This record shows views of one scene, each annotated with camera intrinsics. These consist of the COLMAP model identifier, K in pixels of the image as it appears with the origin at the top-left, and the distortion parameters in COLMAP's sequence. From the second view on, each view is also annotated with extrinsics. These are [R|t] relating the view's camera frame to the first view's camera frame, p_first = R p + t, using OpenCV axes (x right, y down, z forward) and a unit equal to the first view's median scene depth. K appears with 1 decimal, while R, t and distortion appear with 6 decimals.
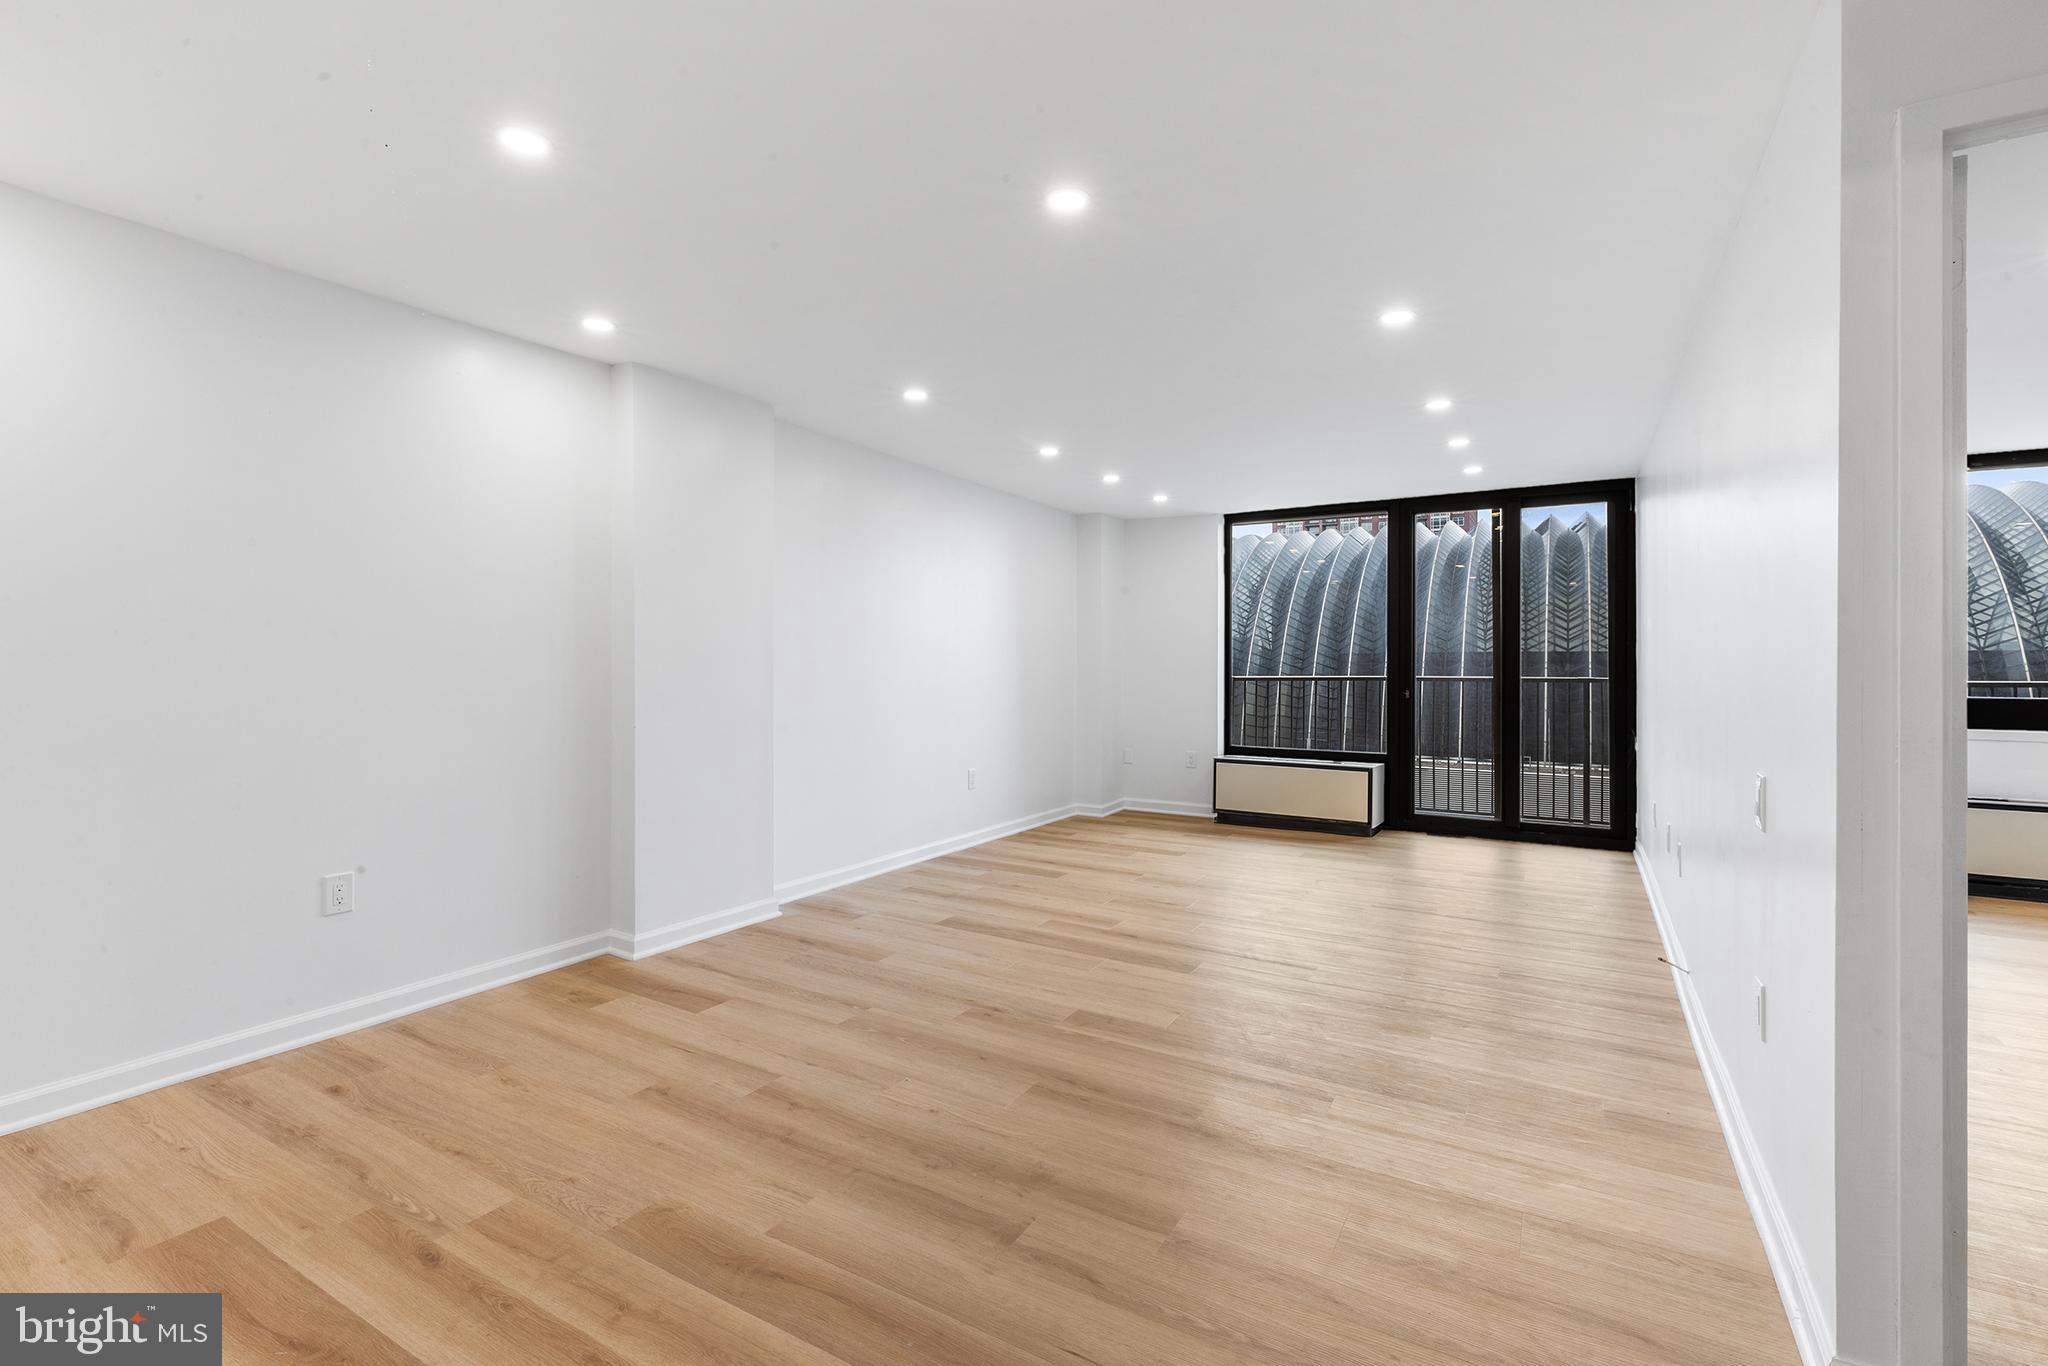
lens RADIAL K [[927.4, 0, 1024.0], [0, 927.4, 672.2], [0, 0, 1]] dist [0.005410, -0.001319]
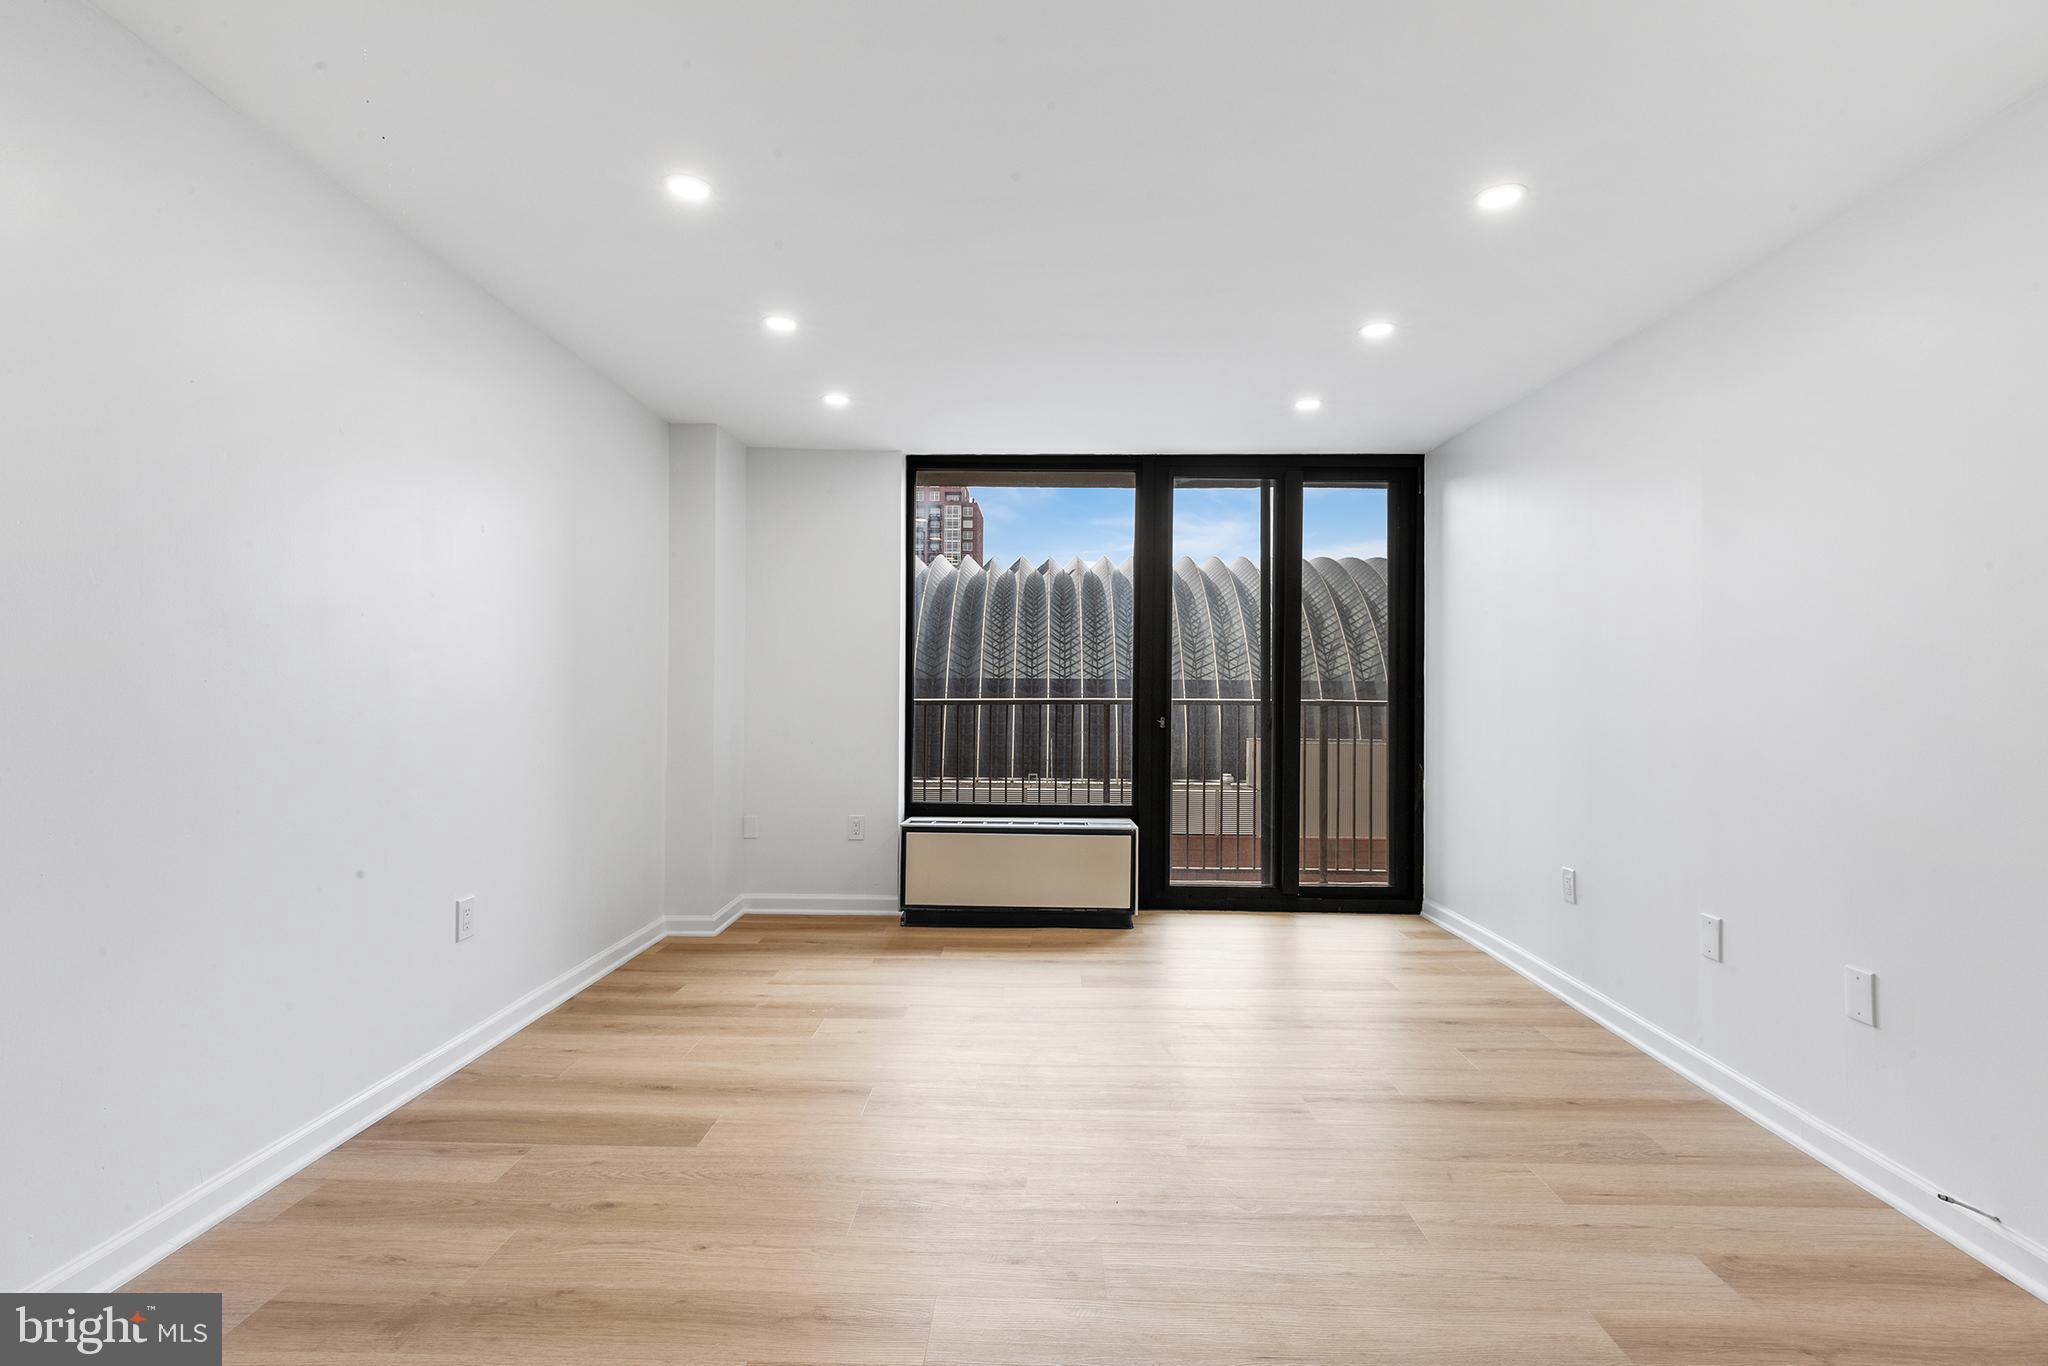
lens RADIAL K [[927.4, 0, 1039.9], [0, 927.4, 684.9], [0, 0, 1]] dist [0.005410, -0.001319]
pose [[0.865892, 0.006537, 0.500188, -0.039351], [0.000270, 0.999908, -0.013536, 0.003856], [-0.500230, 0.011856, 0.865811, 0.439345]]
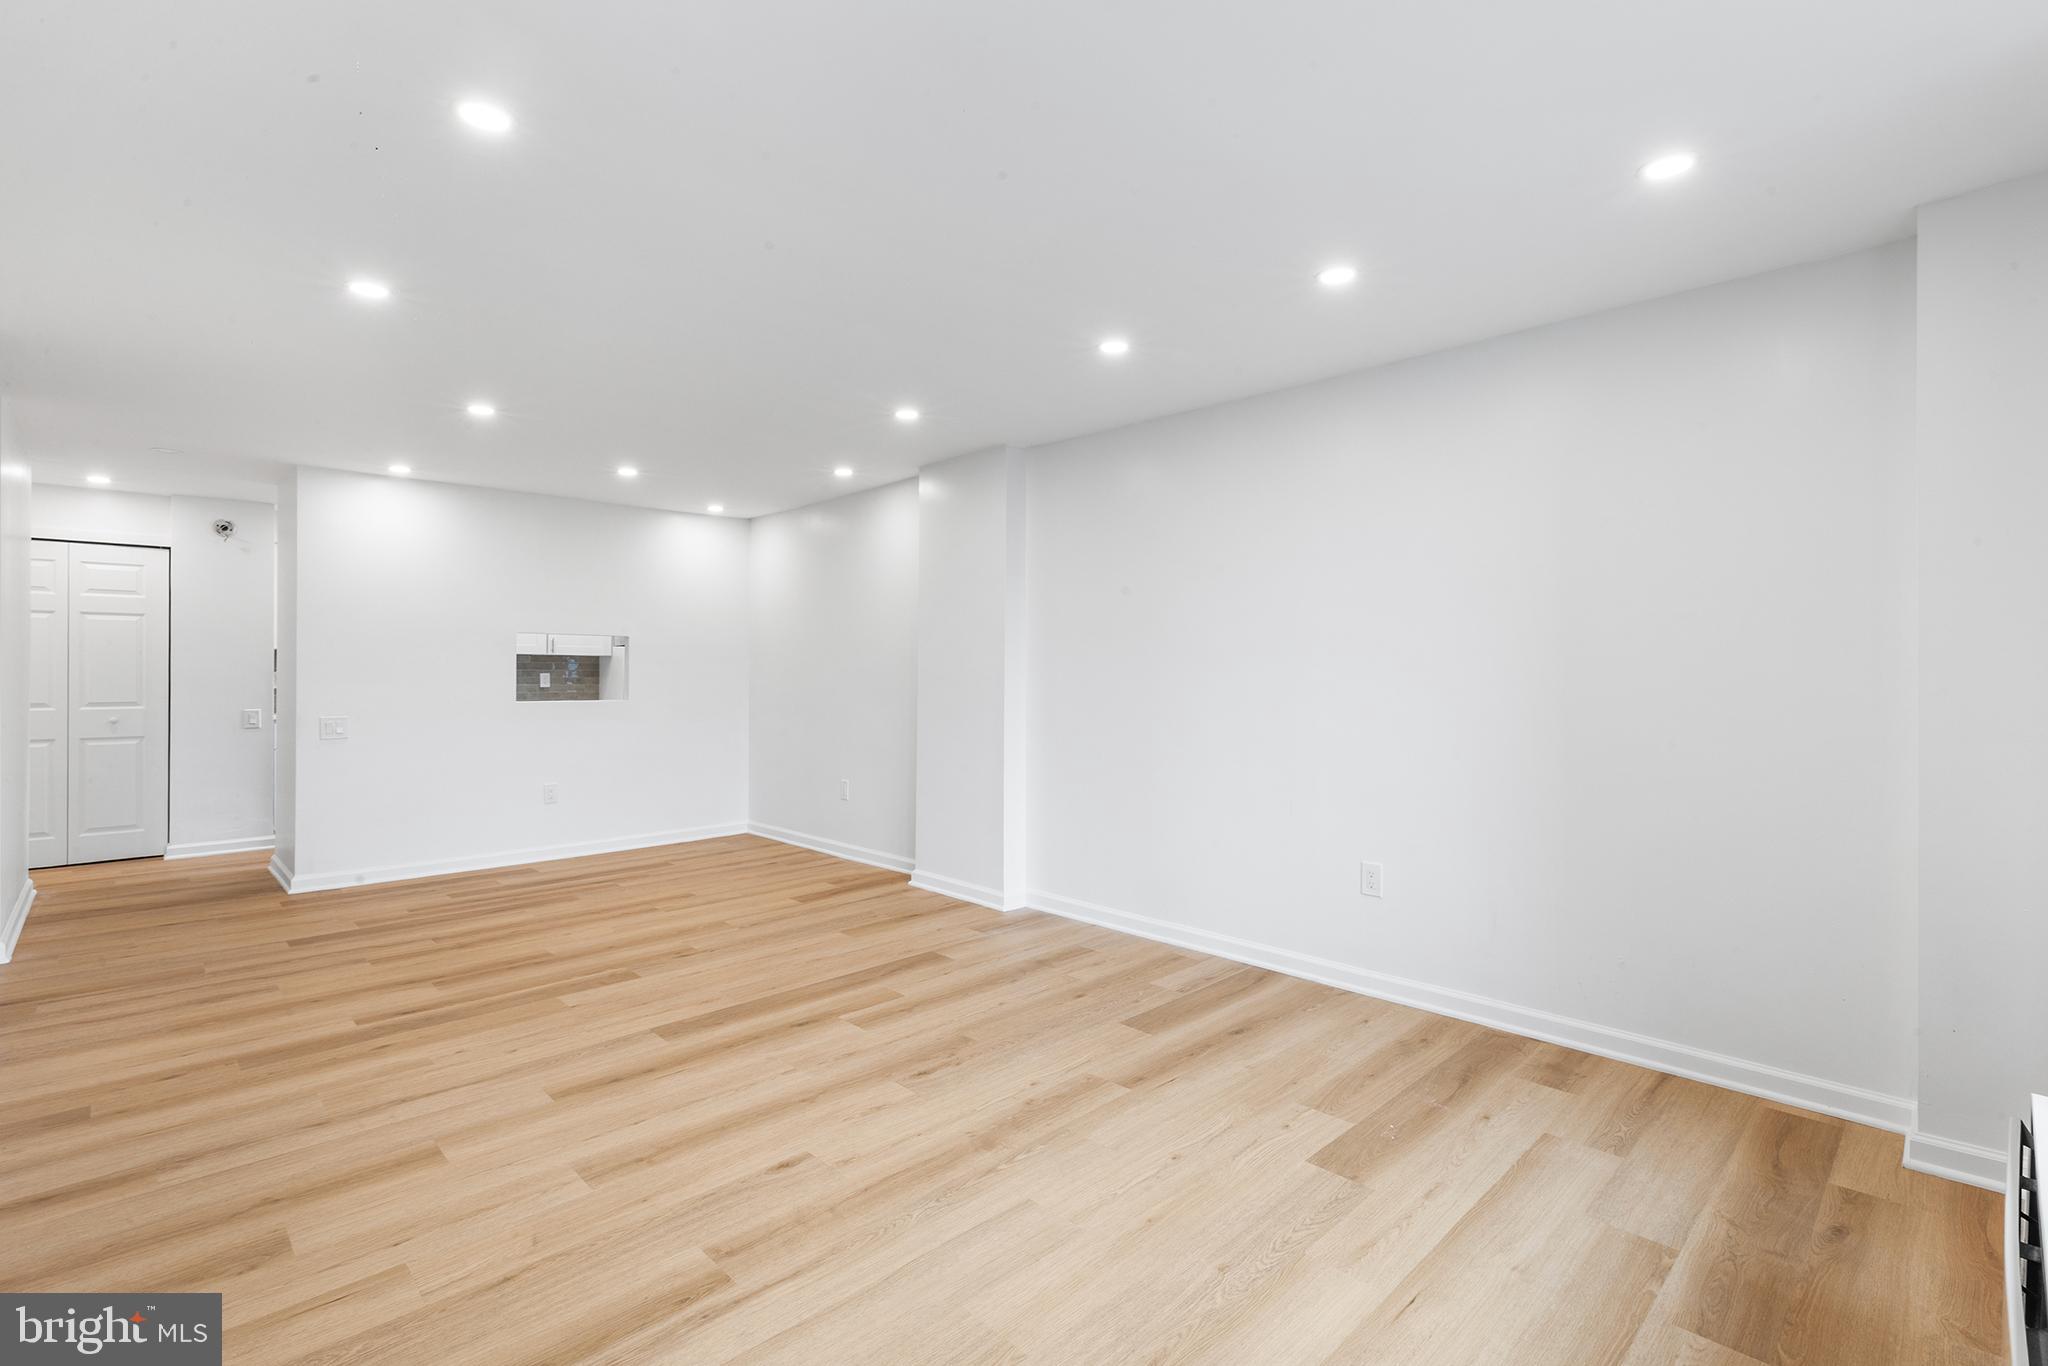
lens RADIAL K [[927.4, 0, 1043.3], [0, 927.4, 703.1], [0, 0, 1]] dist [0.005410, -0.001319]
pose [[-0.247068, 0.022765, -0.968731, 0.550059], [-0.015567, 0.999502, 0.027459, -0.009138], [0.968873, 0.021865, -0.246591, 0.924911]]
